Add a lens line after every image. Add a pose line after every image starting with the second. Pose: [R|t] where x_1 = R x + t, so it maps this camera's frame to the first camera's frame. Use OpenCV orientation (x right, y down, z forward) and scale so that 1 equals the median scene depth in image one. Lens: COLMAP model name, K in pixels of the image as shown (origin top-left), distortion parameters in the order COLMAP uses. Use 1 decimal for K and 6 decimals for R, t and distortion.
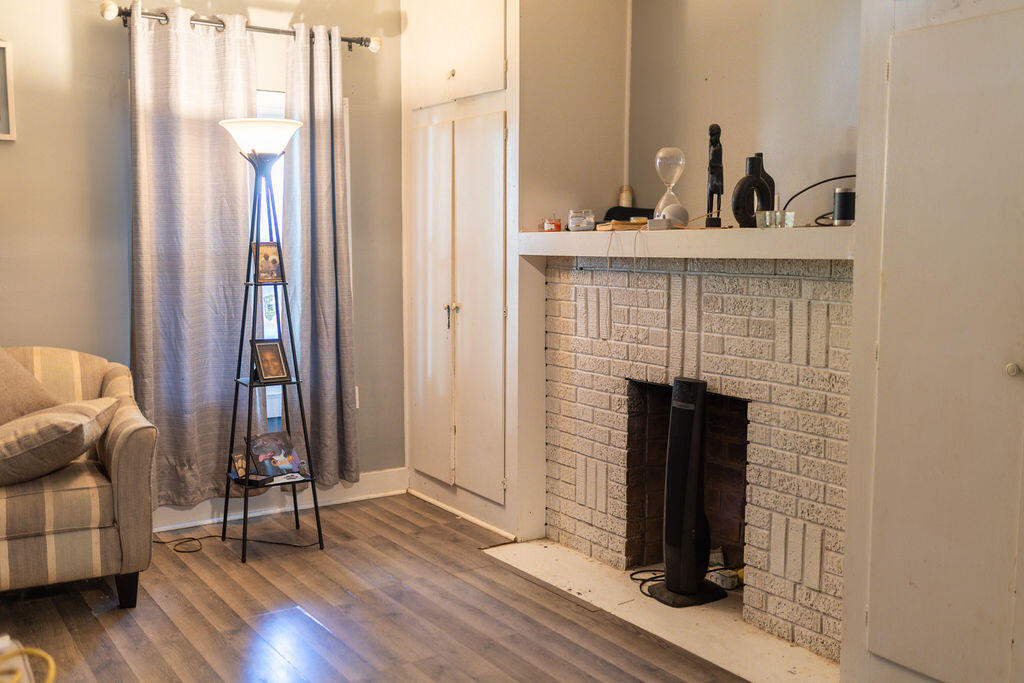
lens RADIAL K [[993.9, 0, 501.2], [0, 993.9, 336.6], [0, 0, 1]] dist [-0.011586, 0.020006]
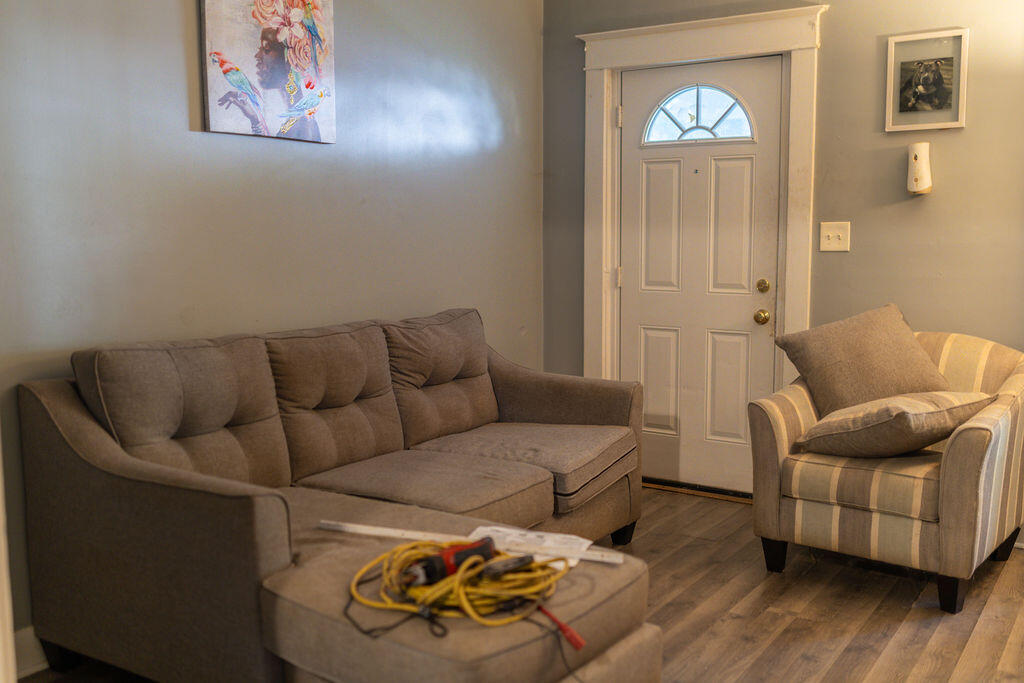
lens RADIAL K [[993.9, 0, 501.2], [0, 993.9, 336.6], [0, 0, 1]] dist [-0.011586, 0.020006]
pose [[0.382751, 0.098073, -0.918631, 0.324112], [-0.086177, 0.993804, 0.070193, -0.020990], [0.919823, 0.052298, 0.388831, 0.228866]]
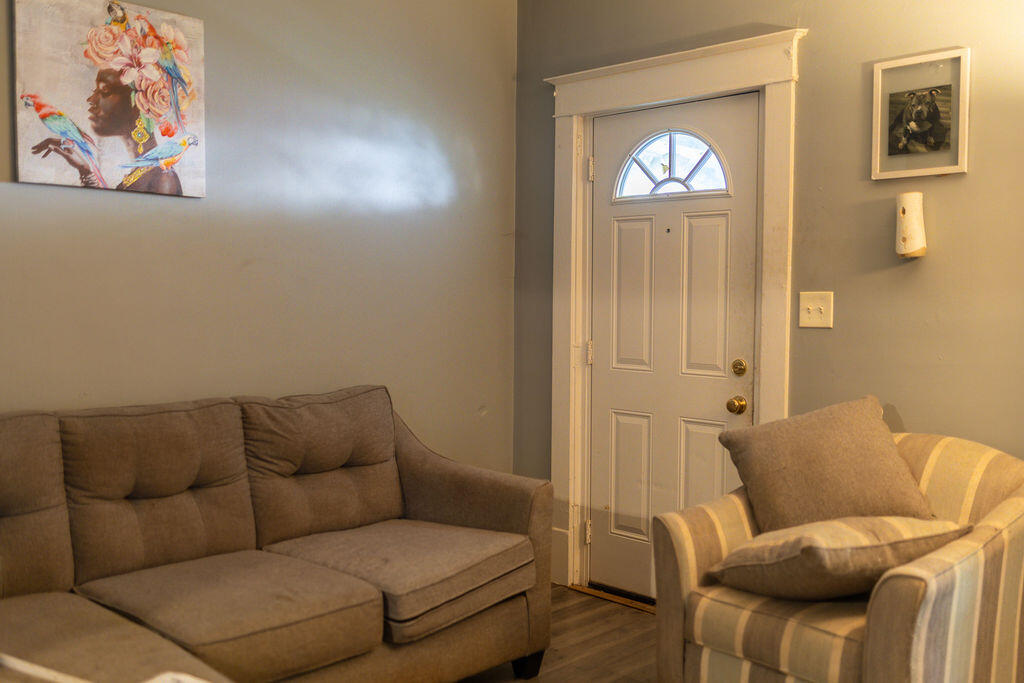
lens RADIAL K [[978.6, 0, 507.3], [0, 978.6, 339.6], [0, 0, 1]] dist [-0.004711, 0.007588]
pose [[0.205945, 0.046308, -0.977467, 0.232119], [-0.103932, 0.994265, 0.025206, -0.057791], [0.973029, 0.096399, 0.209577, 0.595611]]
